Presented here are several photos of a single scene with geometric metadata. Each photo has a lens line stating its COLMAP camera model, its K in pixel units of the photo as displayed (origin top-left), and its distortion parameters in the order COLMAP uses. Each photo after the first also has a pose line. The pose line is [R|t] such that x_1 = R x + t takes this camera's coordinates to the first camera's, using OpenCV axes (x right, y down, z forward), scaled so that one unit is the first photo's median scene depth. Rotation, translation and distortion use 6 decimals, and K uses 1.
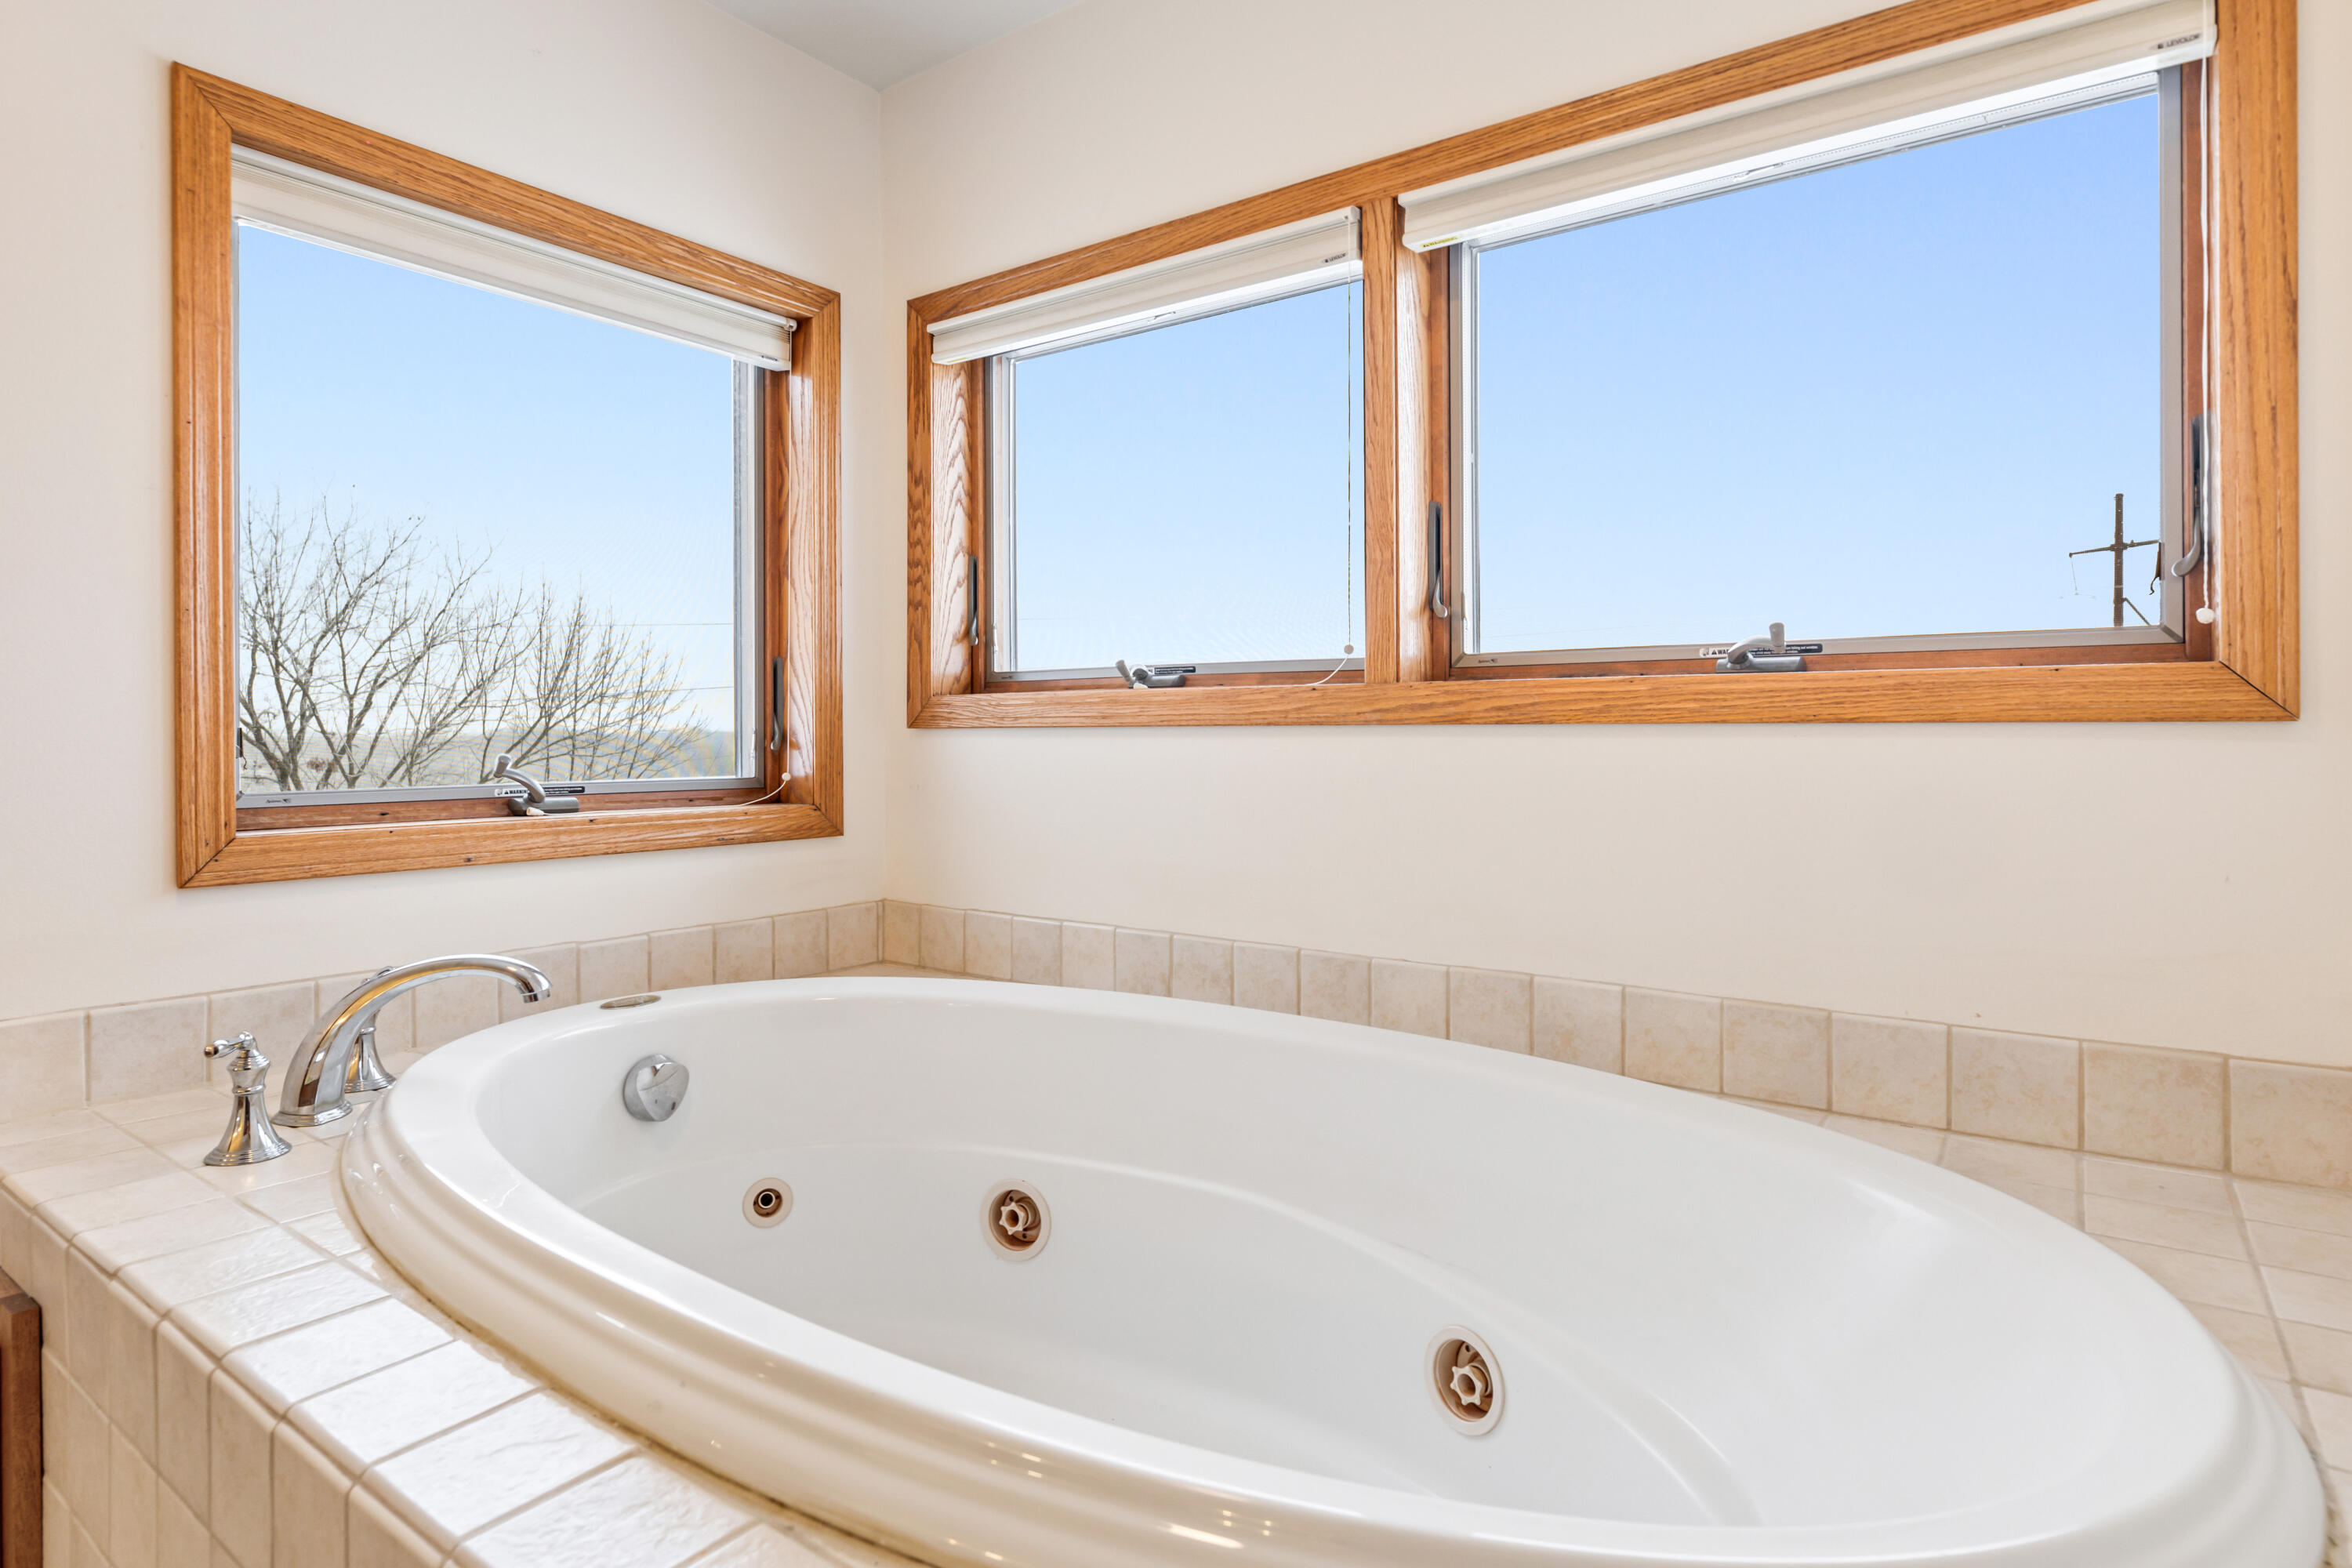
lens RADIAL K [[1250.5, 0, 1177.1], [0, 1250.5, 737.2], [0, 0, 1]] dist [-0.002479, 0.000279]
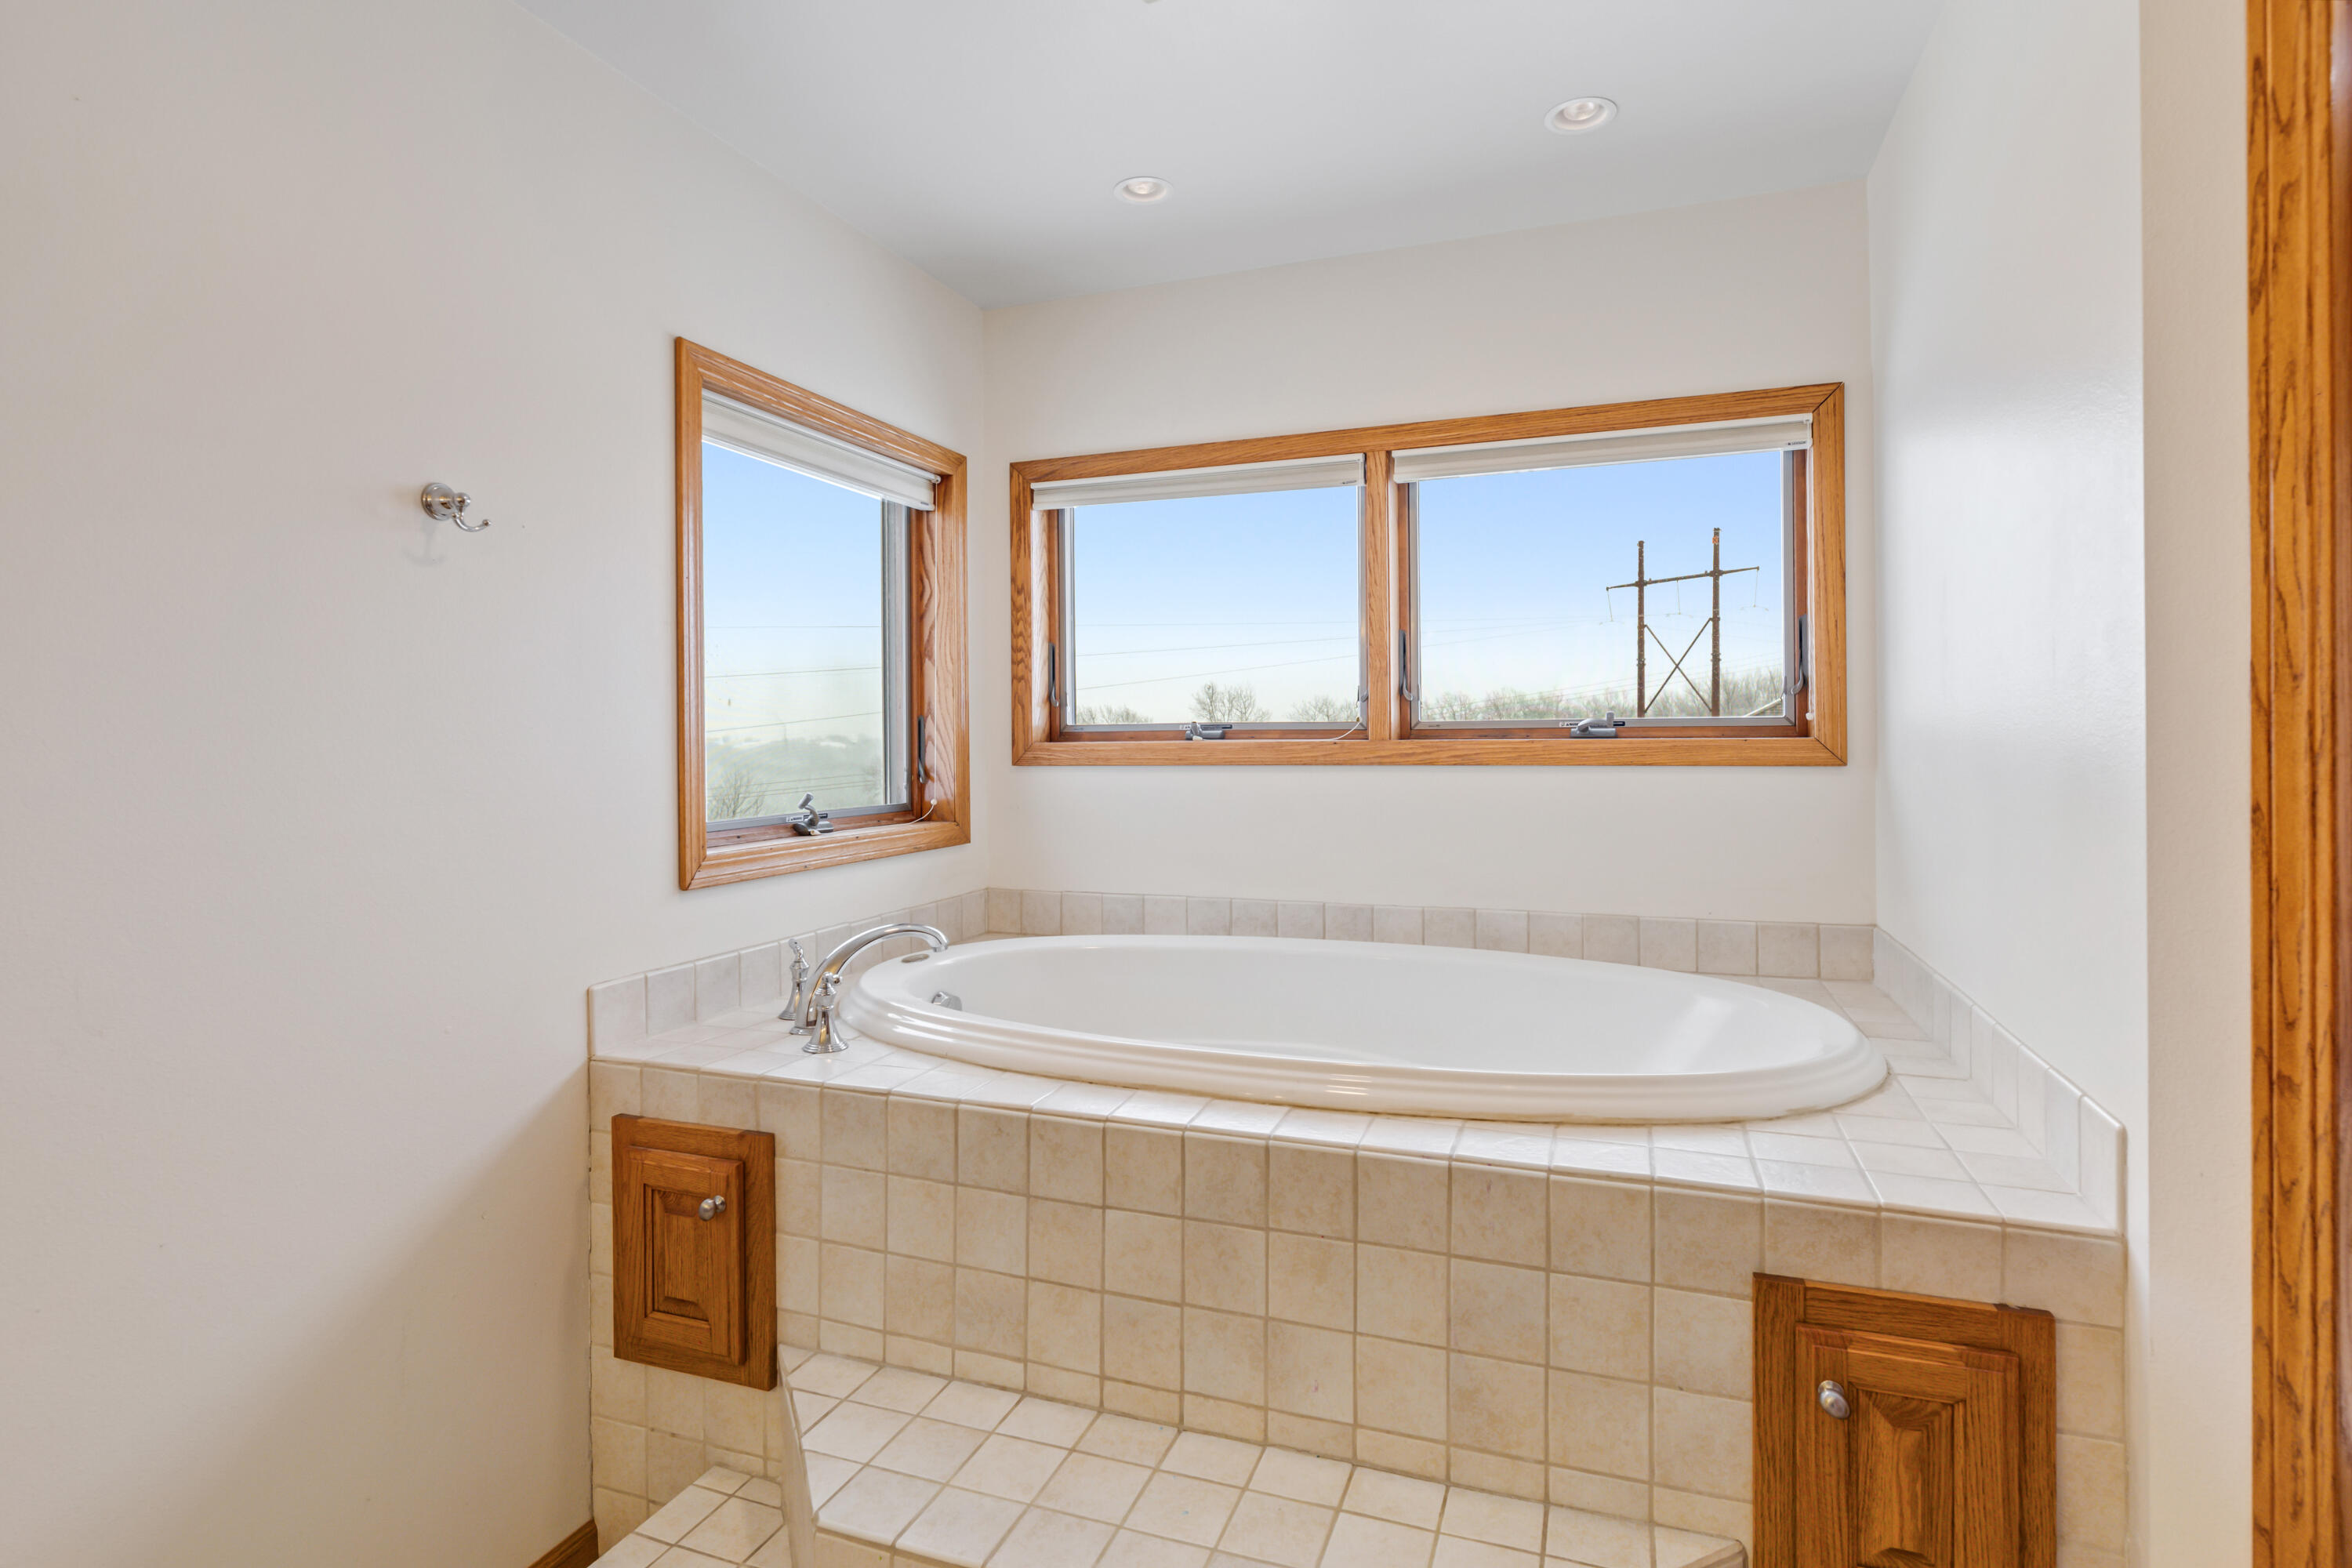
lens RADIAL K [[1190.2, 0, 1174.3], [0, 1190.2, 742.2], [0, 0, 1]] dist [-0.002304, -0.000434]
pose [[0.961996, -0.008728, 0.272926, -0.467954], [0.008129, 0.999961, 0.003329, -0.042143], [-0.272944, -0.000984, 0.962029, -0.396512]]
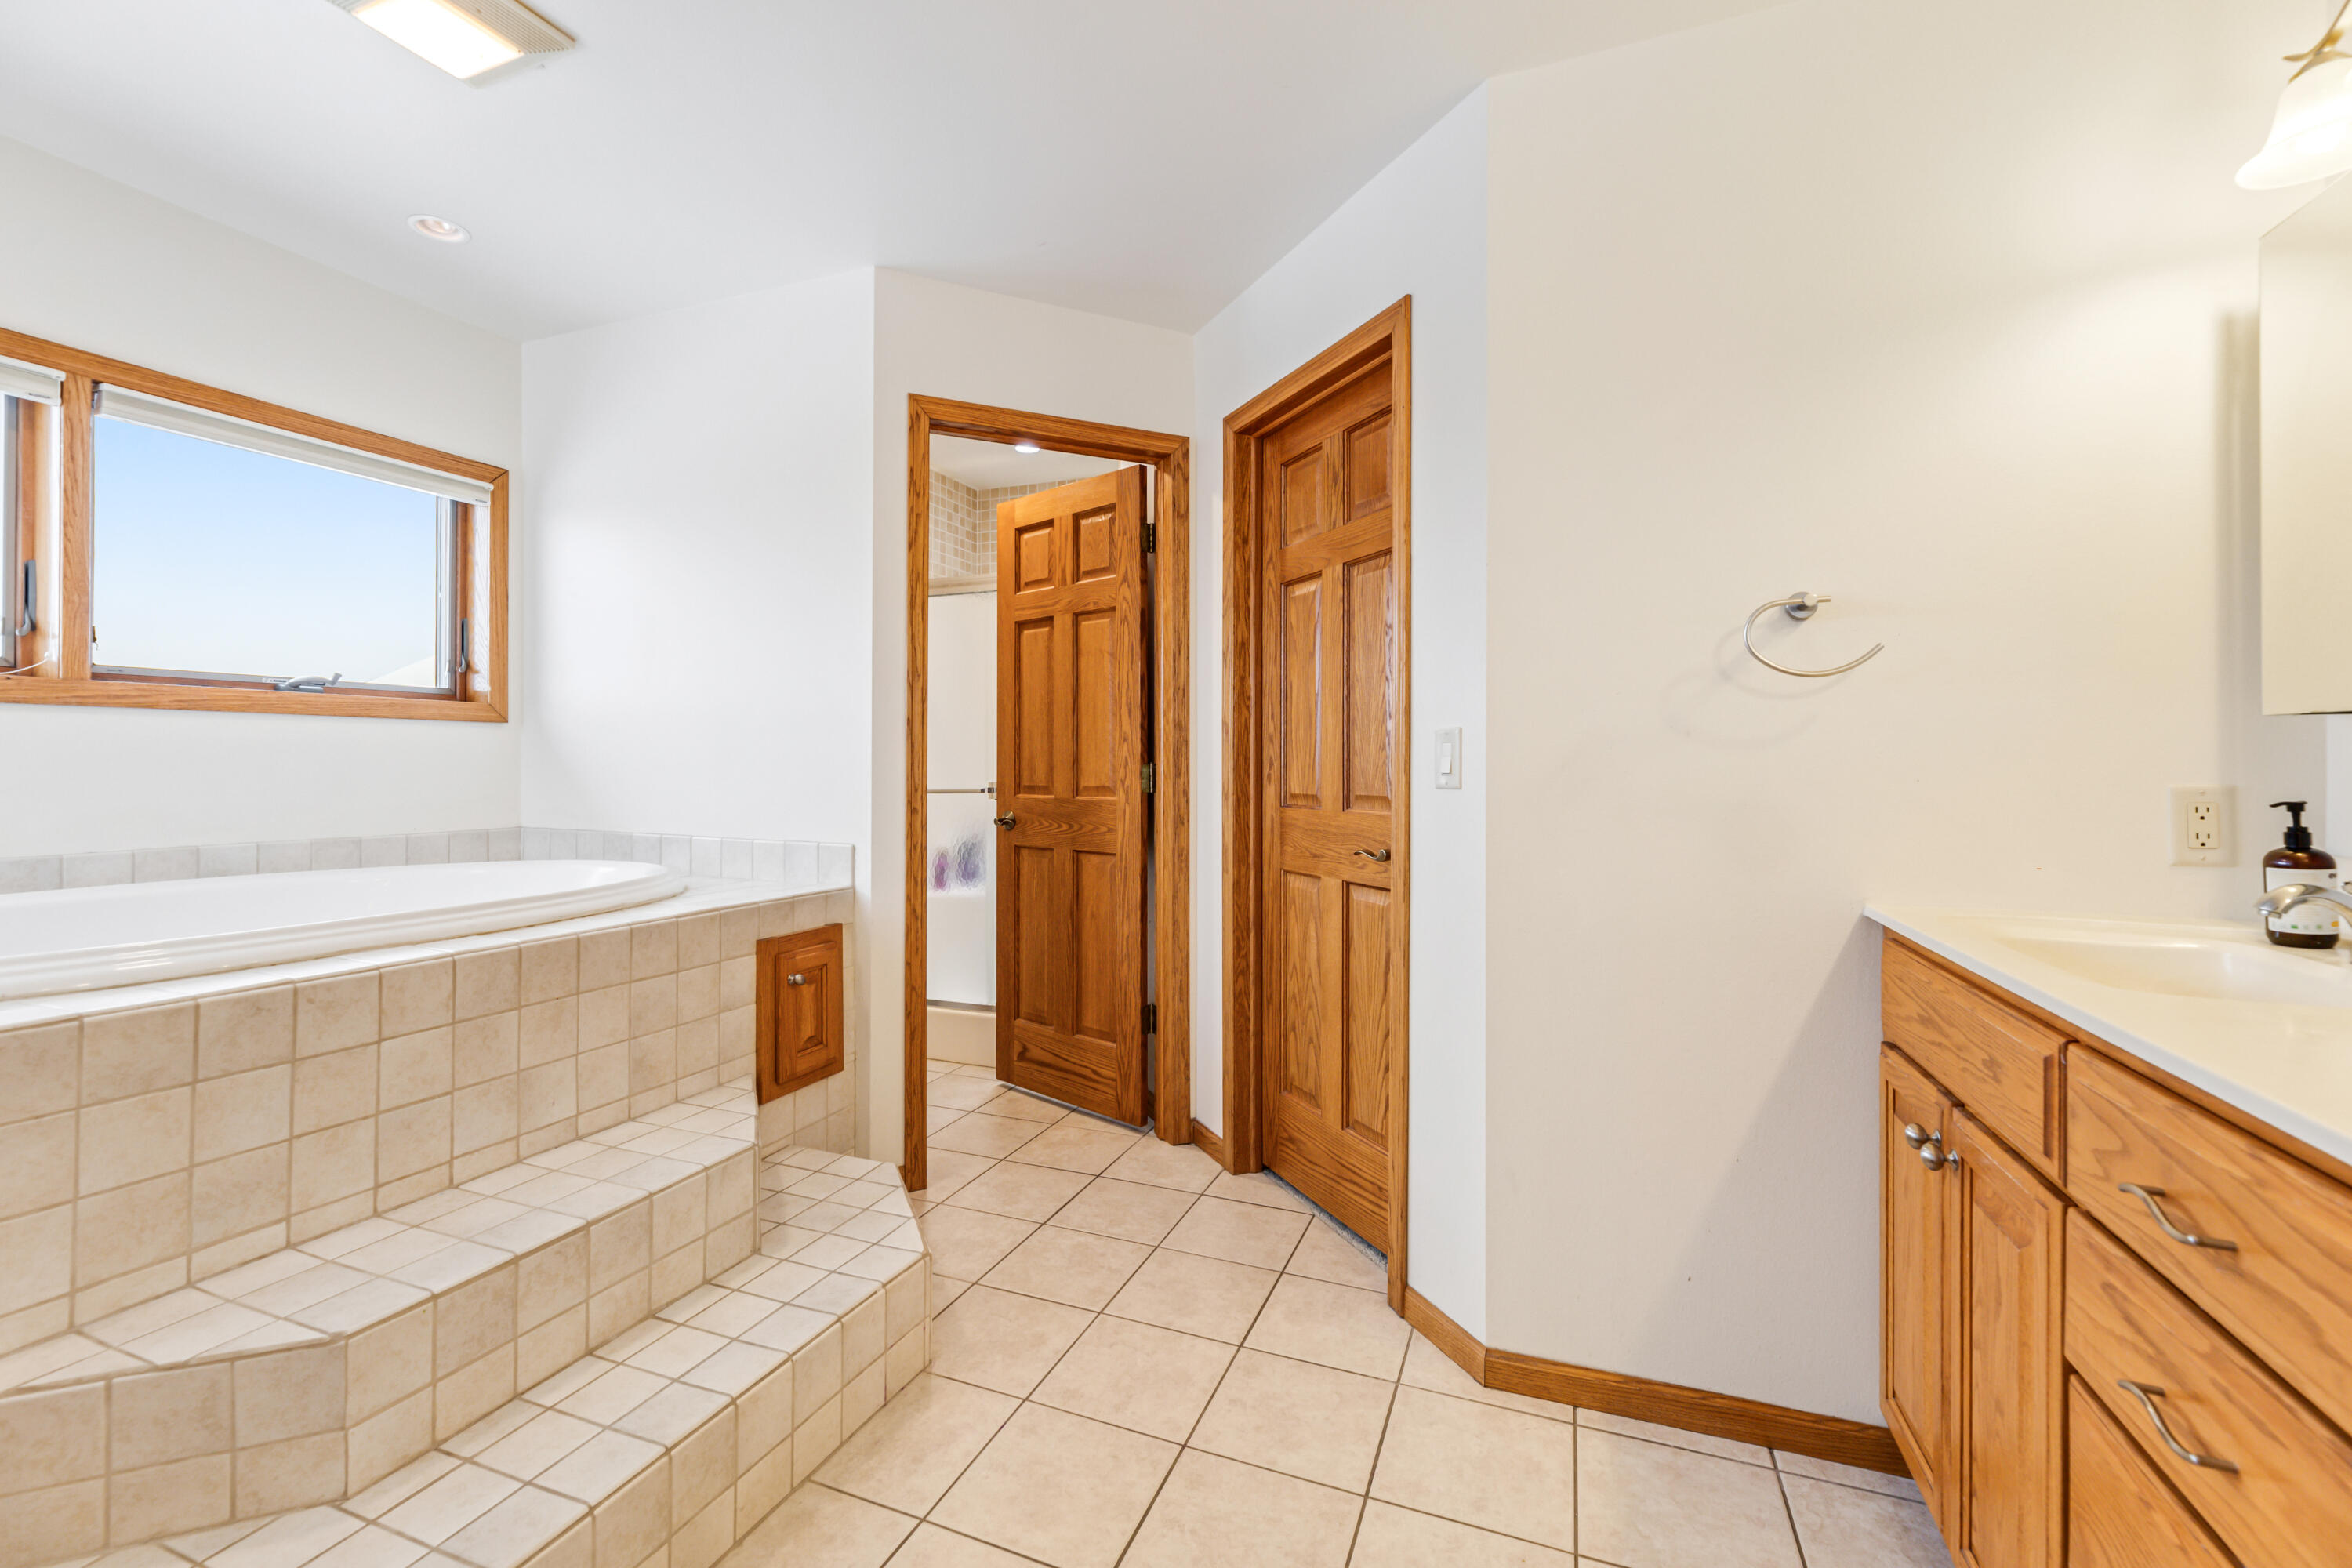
lens RADIAL K [[978.7, 0, 1175.7], [0, 978.7, 740.2], [0, 0, 1]] dist [-0.001238, -0.000067]
pose [[-0.251848, 0.018764, 0.967585, -1.201227], [-0.002749, 0.999794, -0.020104, 0.046804], [-0.967763, -0.007723, -0.251745, -0.033213]]
